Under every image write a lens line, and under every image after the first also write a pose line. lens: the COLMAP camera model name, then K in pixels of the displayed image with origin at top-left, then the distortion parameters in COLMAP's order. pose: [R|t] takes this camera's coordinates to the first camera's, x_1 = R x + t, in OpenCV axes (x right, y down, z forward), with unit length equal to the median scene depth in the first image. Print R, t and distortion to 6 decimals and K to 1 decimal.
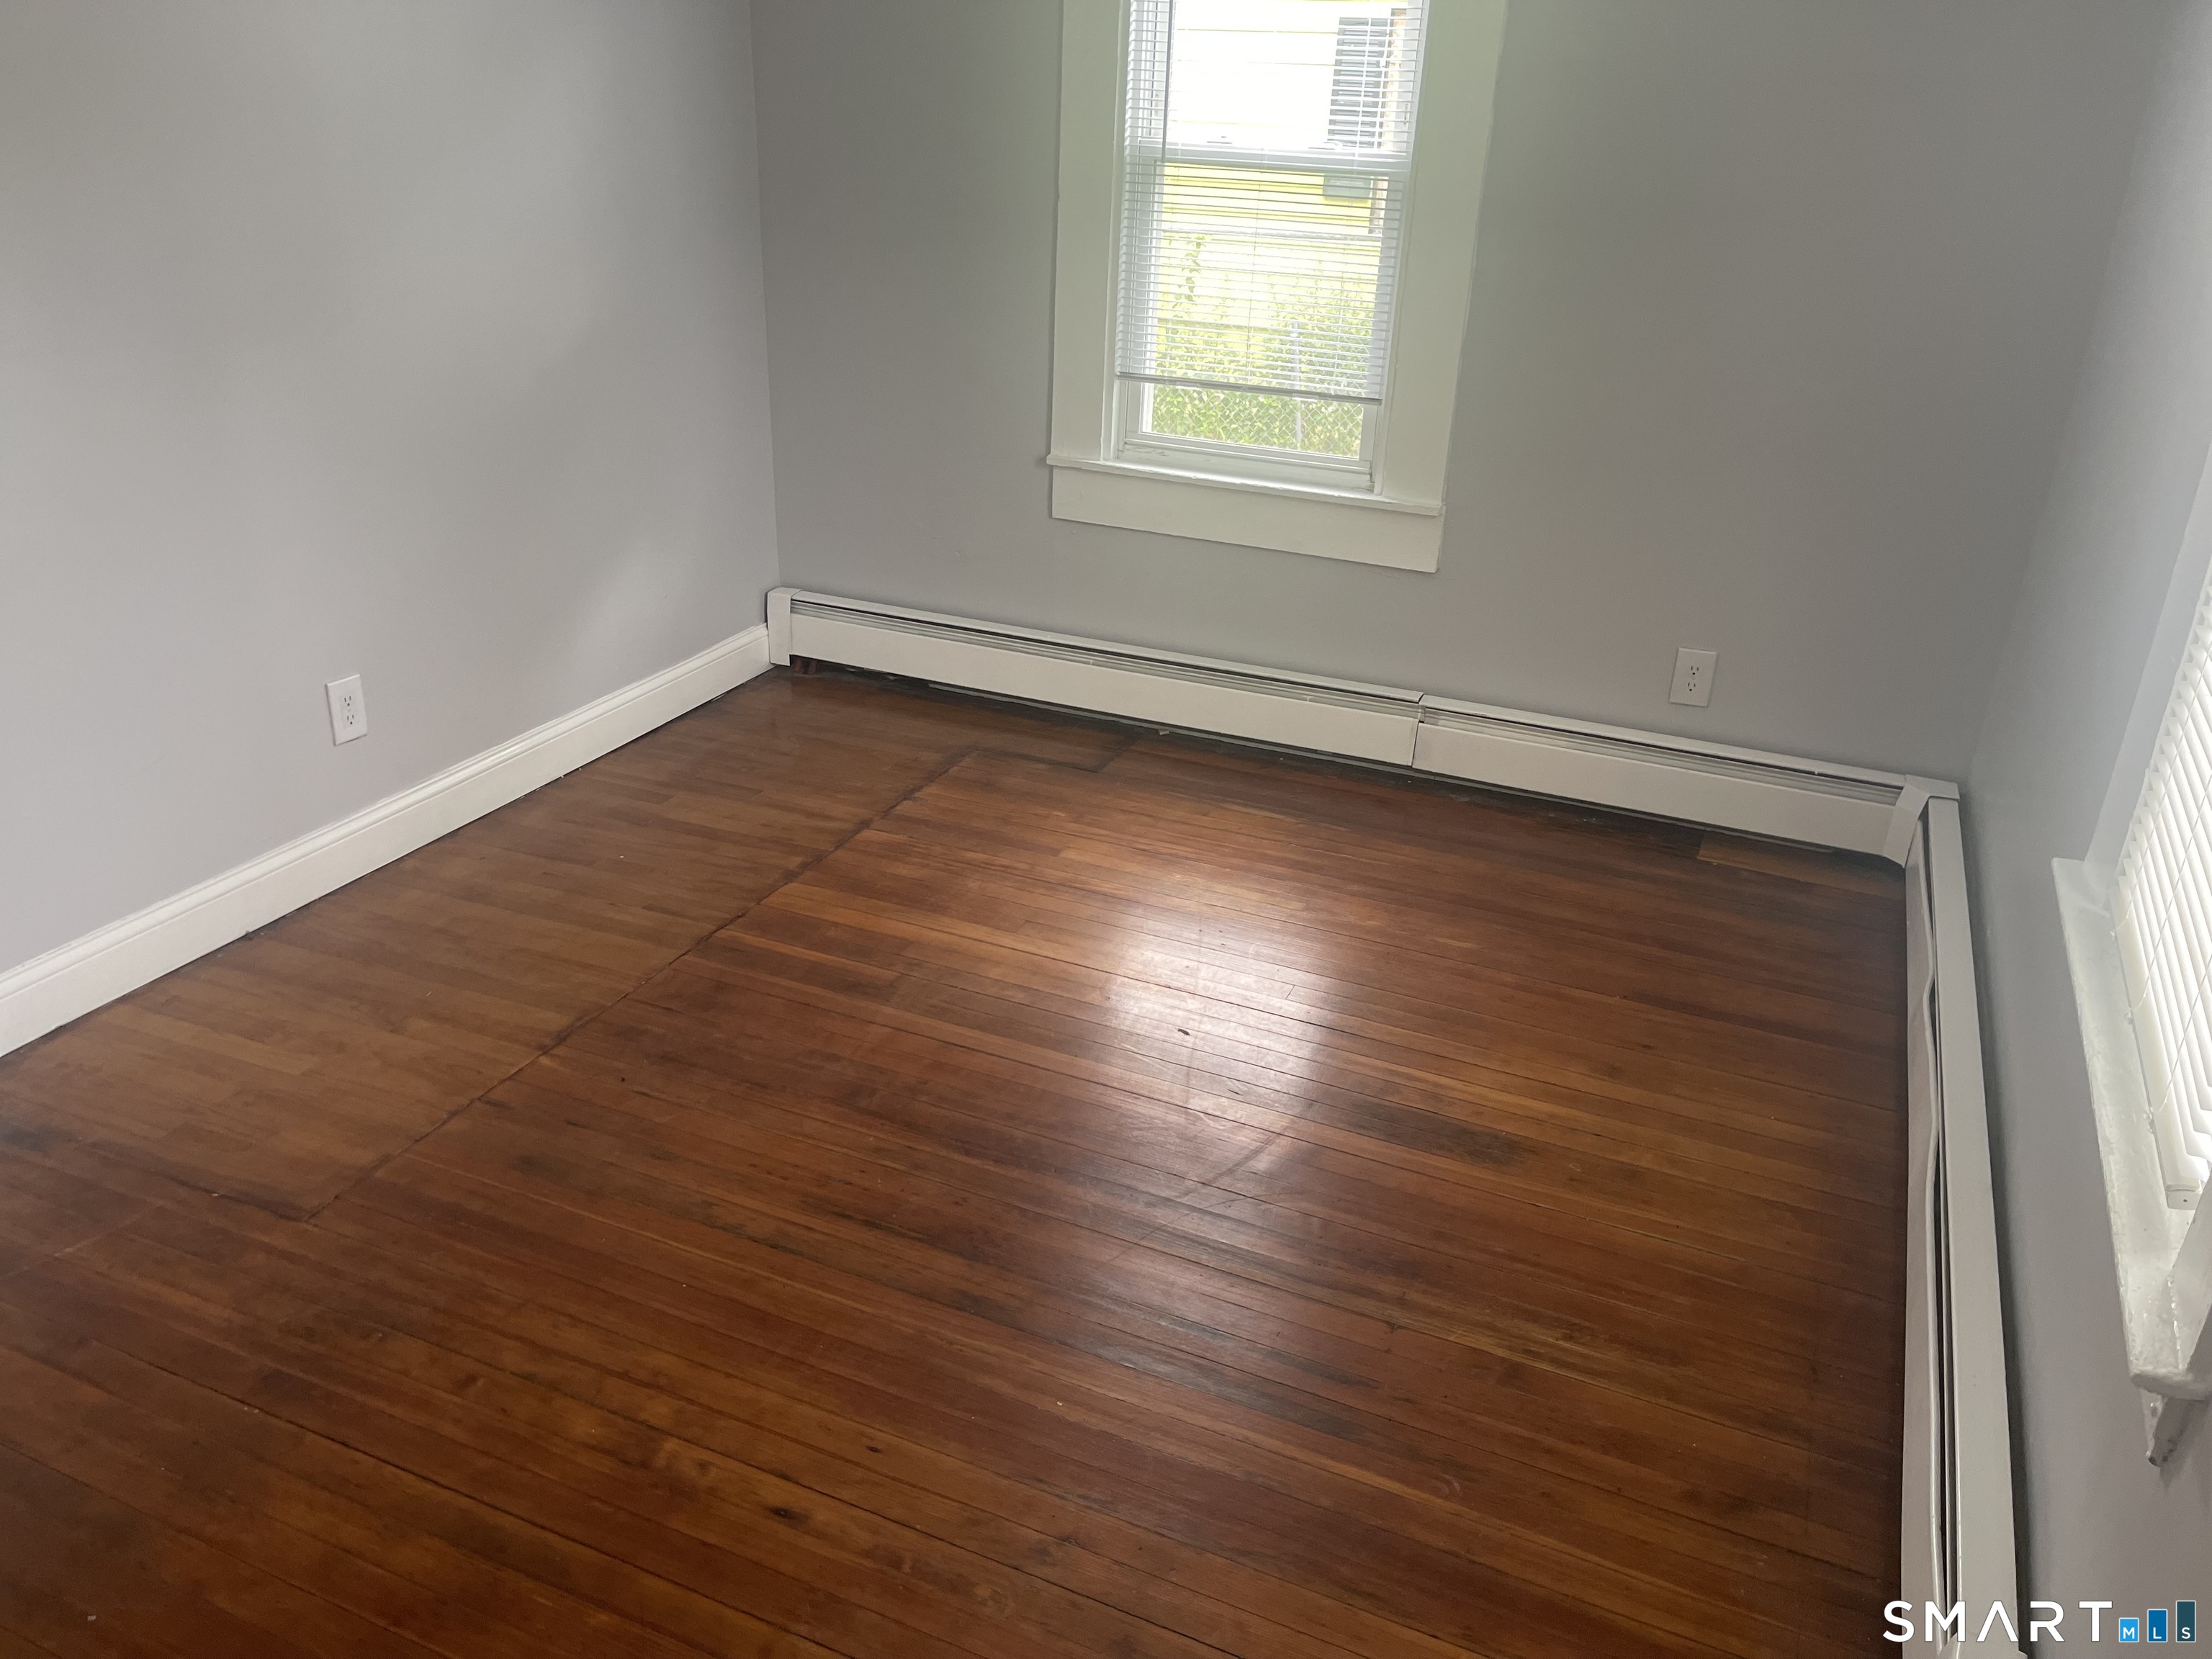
lens RADIAL K [[1676.7, 0, 1101.3], [0, 1676.7, 836.5], [0, 0, 1]] dist [0.069996, -0.097688]
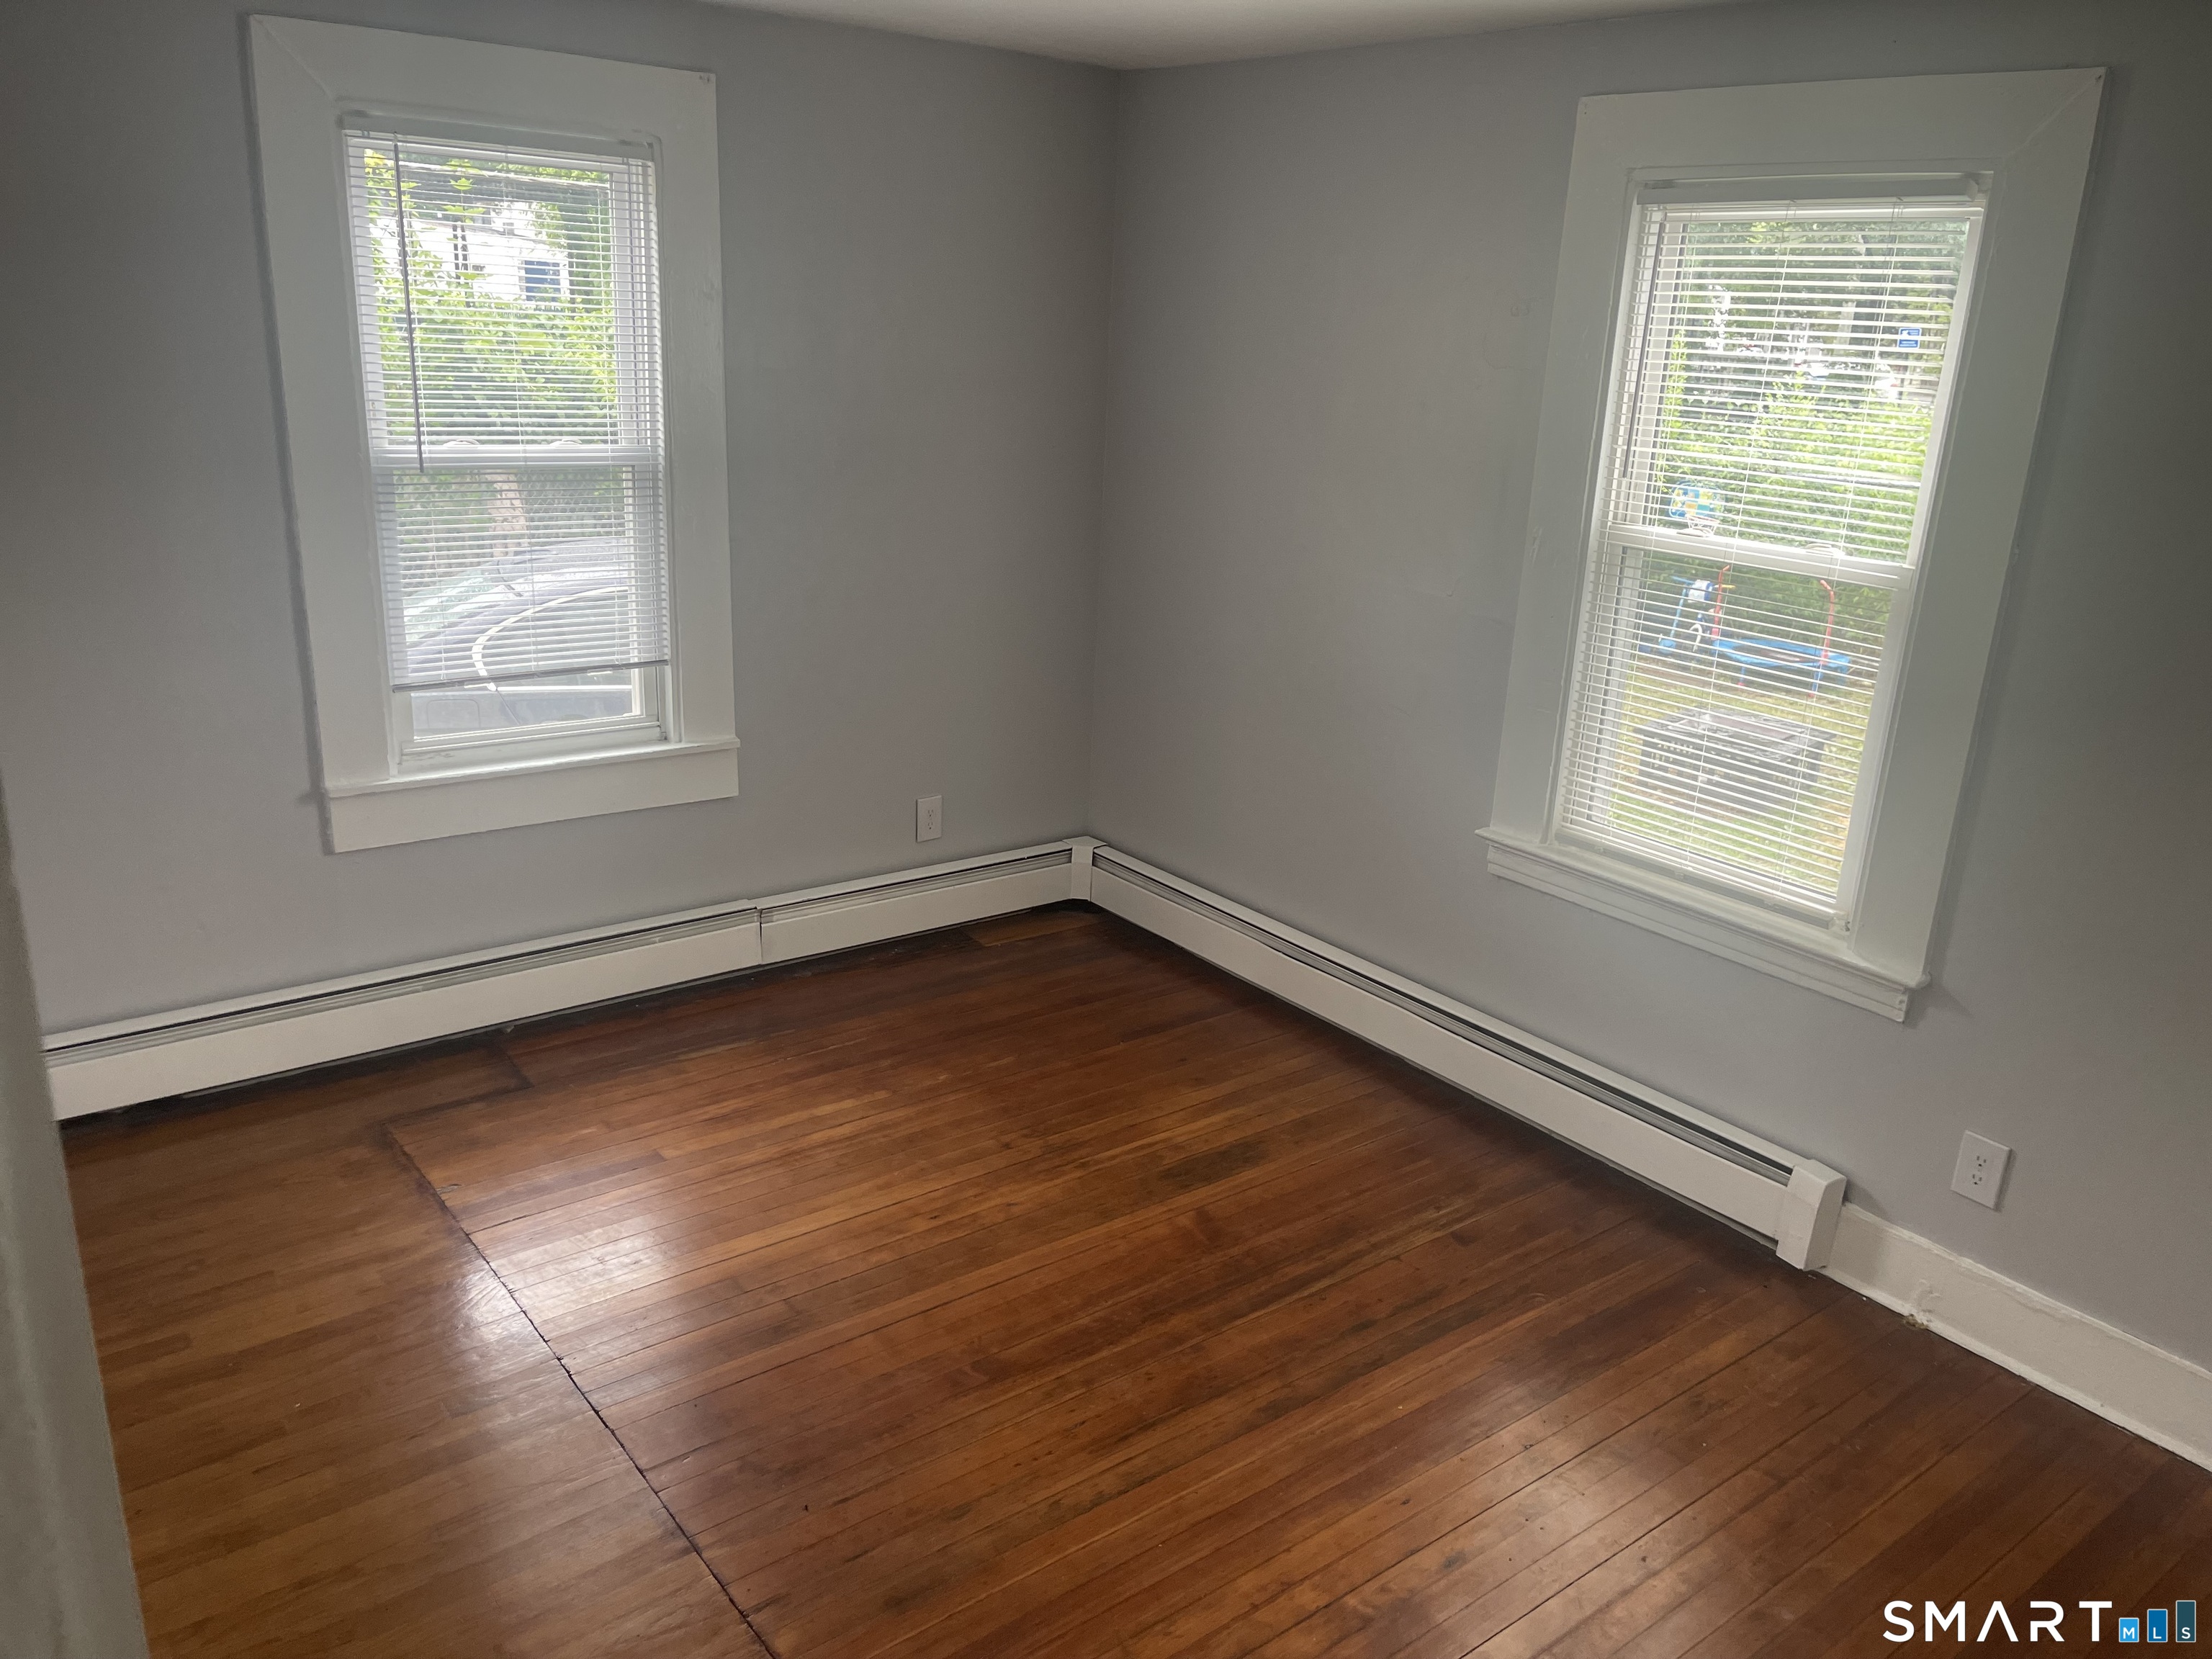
lens RADIAL K [[1676.7, 0, 1101.3], [0, 1676.7, 836.5], [0, 0, 1]] dist [0.069996, -0.097688]
pose [[0.473415, -0.281379, 0.834688, -0.871708], [0.334042, 0.934172, 0.125455, -0.262185], [-0.815043, 0.219428, 0.536243, 0.278033]]
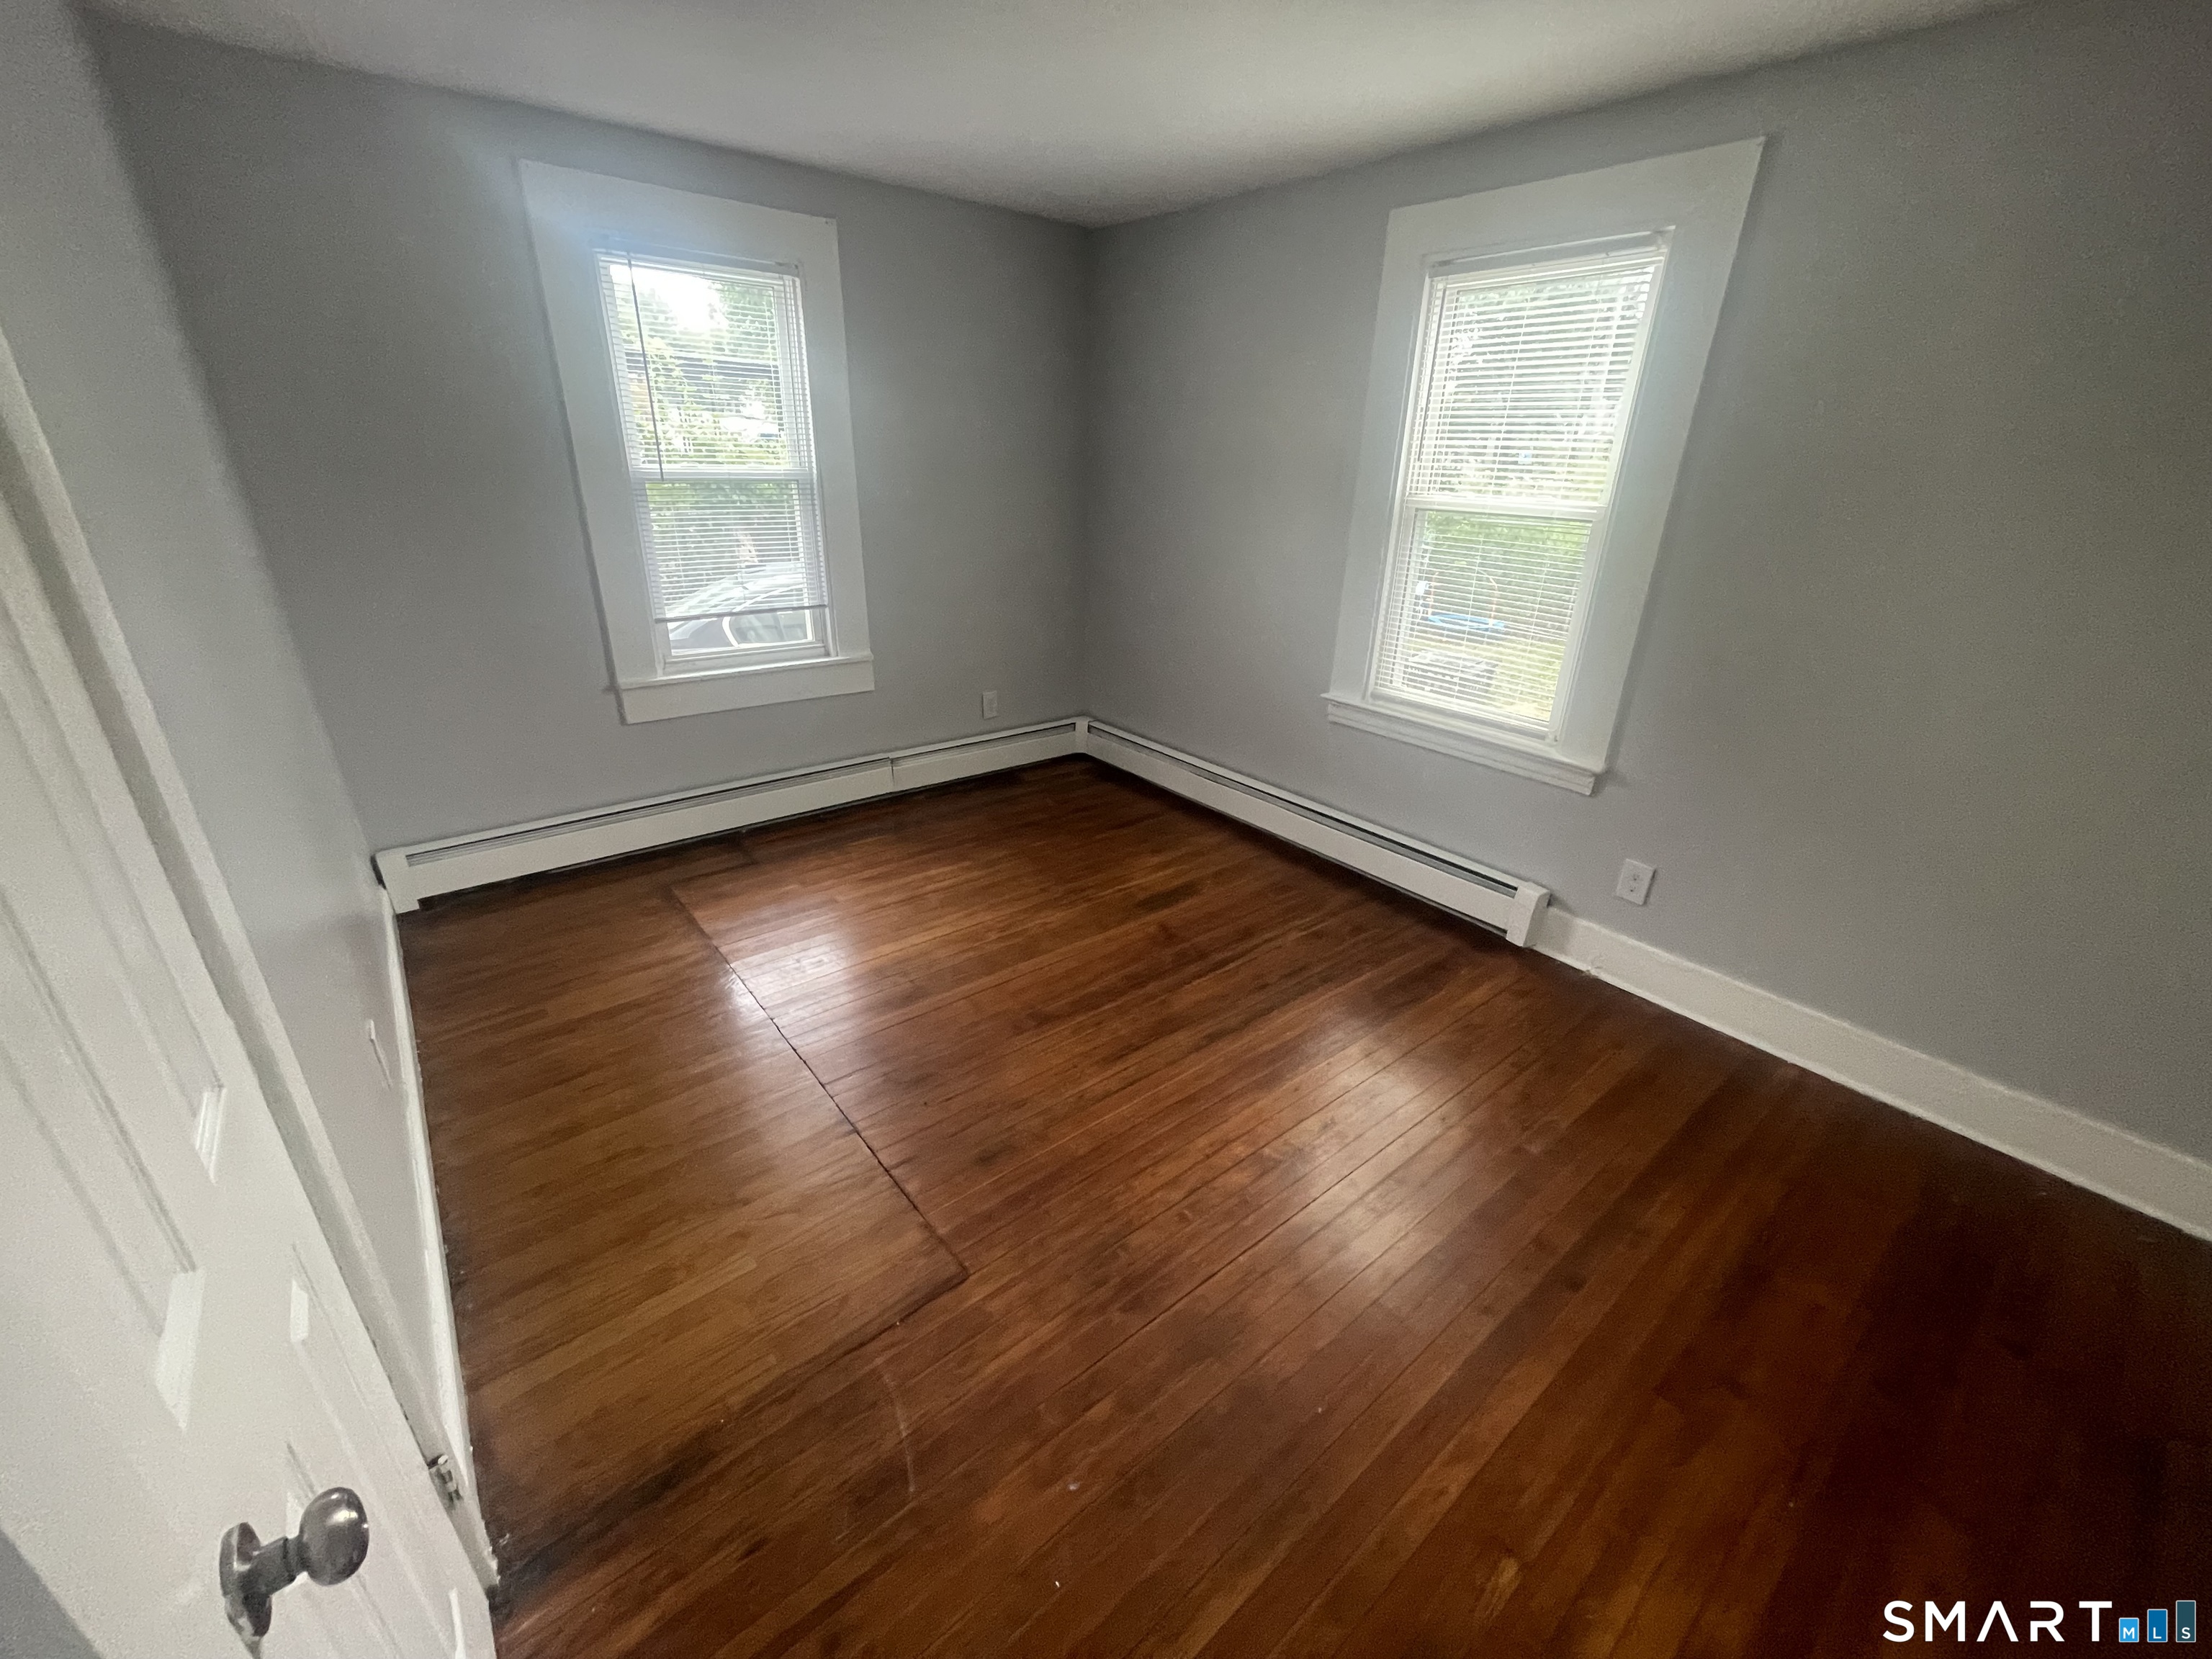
lens RADIAL K [[896.8, 0, 1097.4], [0, 896.8, 830.9], [0, 0, 1]] dist [0.002552, -0.000603]
pose [[0.457149, -0.371484, 0.808093, -0.759545], [0.356279, 0.908995, 0.216318, -0.193159], [-0.814911, 0.189017, 0.547898, 0.383871]]
